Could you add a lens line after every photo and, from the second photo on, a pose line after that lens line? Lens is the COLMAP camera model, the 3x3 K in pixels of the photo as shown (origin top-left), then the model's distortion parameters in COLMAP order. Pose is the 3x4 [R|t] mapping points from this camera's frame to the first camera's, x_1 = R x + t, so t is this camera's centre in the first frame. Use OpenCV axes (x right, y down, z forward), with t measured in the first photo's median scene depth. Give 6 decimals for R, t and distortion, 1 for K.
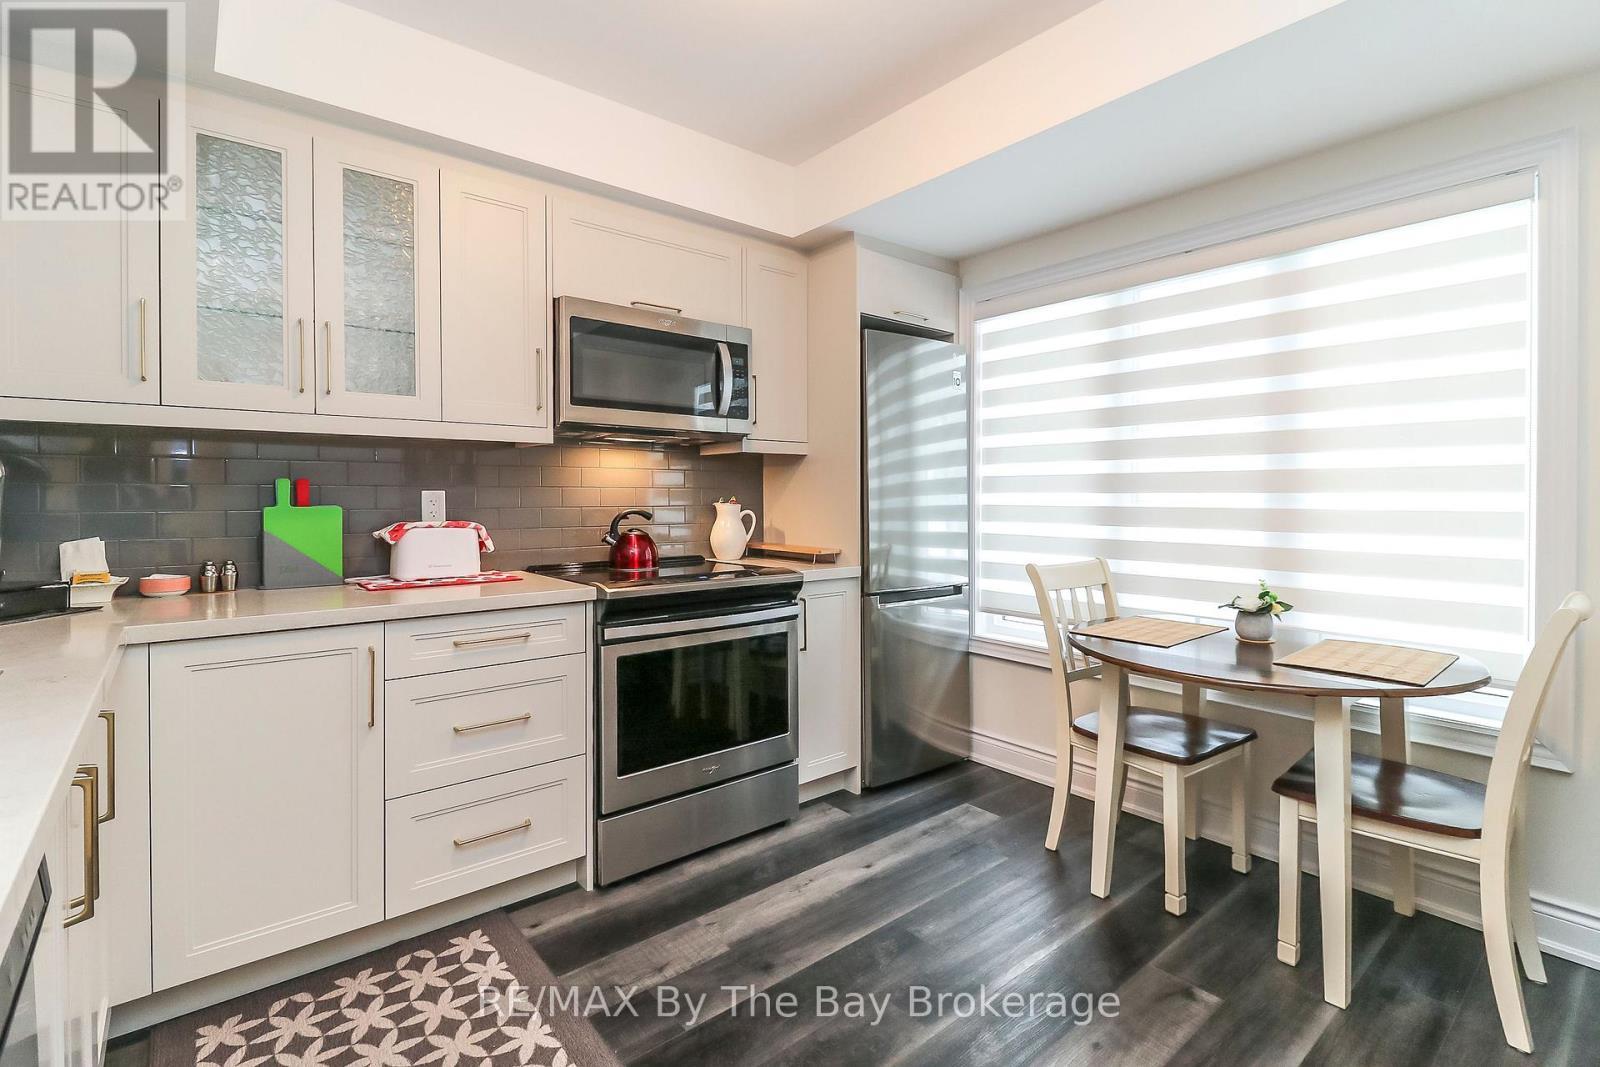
lens RADIAL K [[741.6, 0, 801.2], [0, 741.6, 507.4], [0, 0, 1]] dist [0.001315, -0.007492]
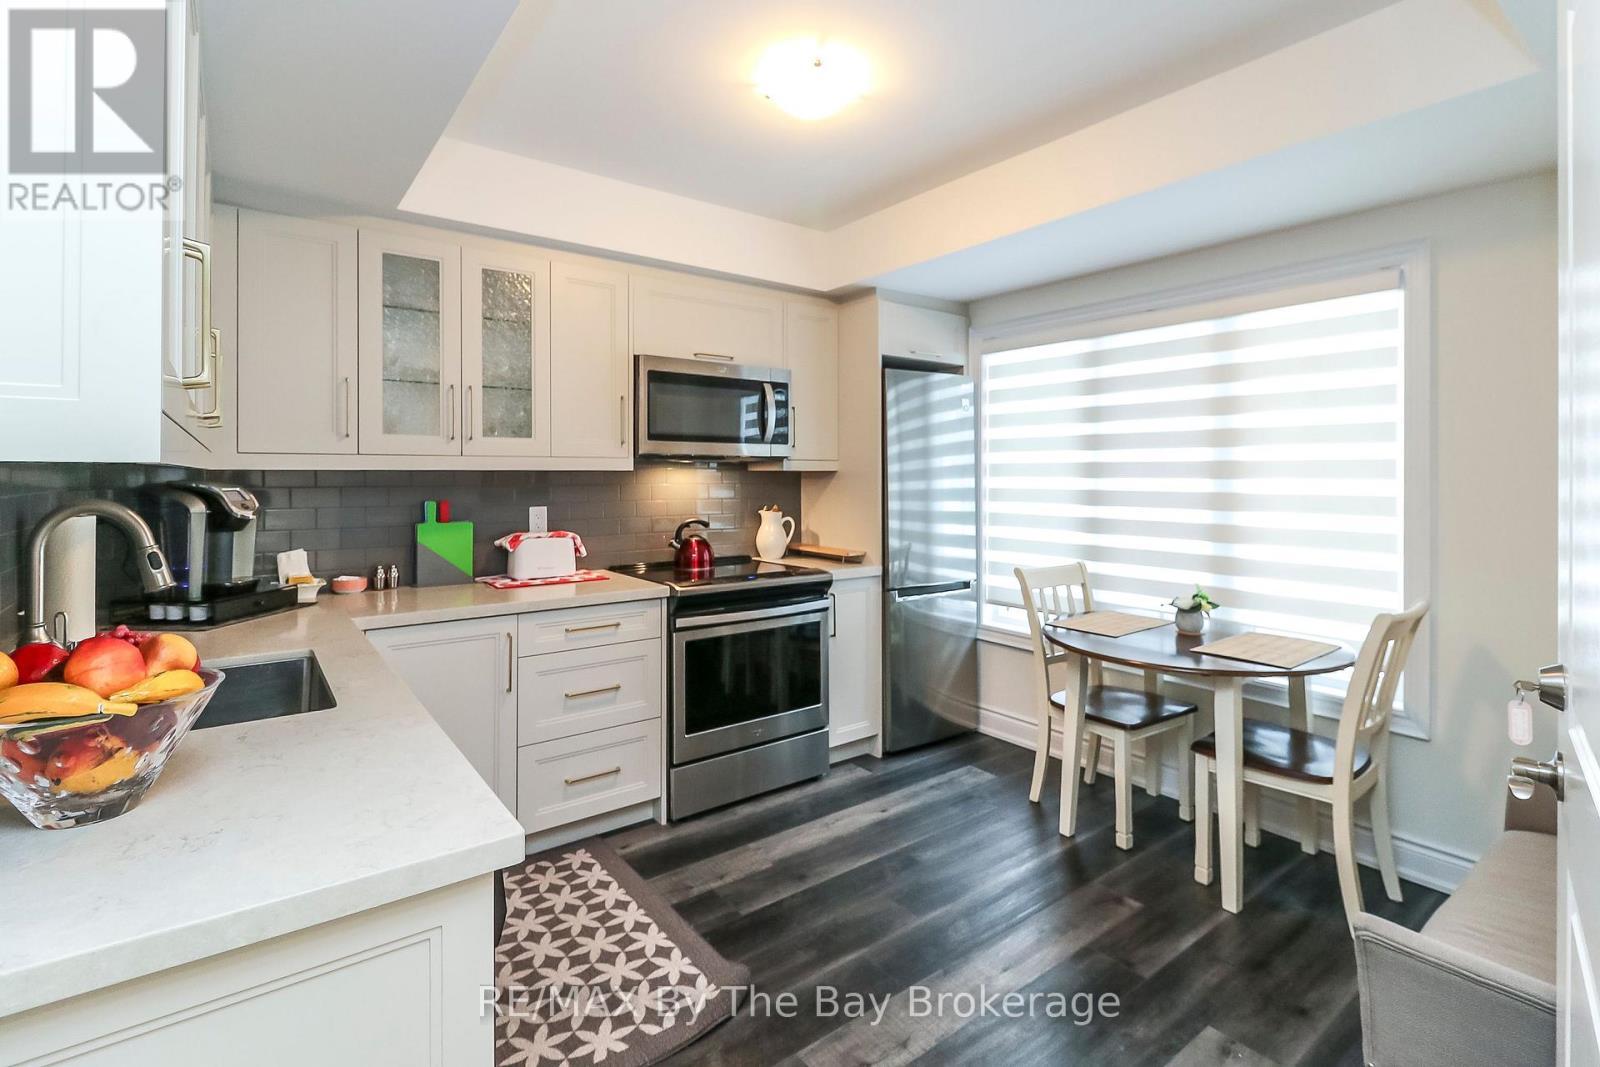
lens RADIAL K [[762.4, 0, 813.8], [0, 762.4, 476.9], [0, 0, 1]] dist [0.002618, -0.007621]
pose [[0.999234, 0.000240, -0.039138, 0.022435], [-0.000646, 0.999946, -0.010363, -0.062839], [0.039133, 0.010380, 0.999180, -0.284844]]
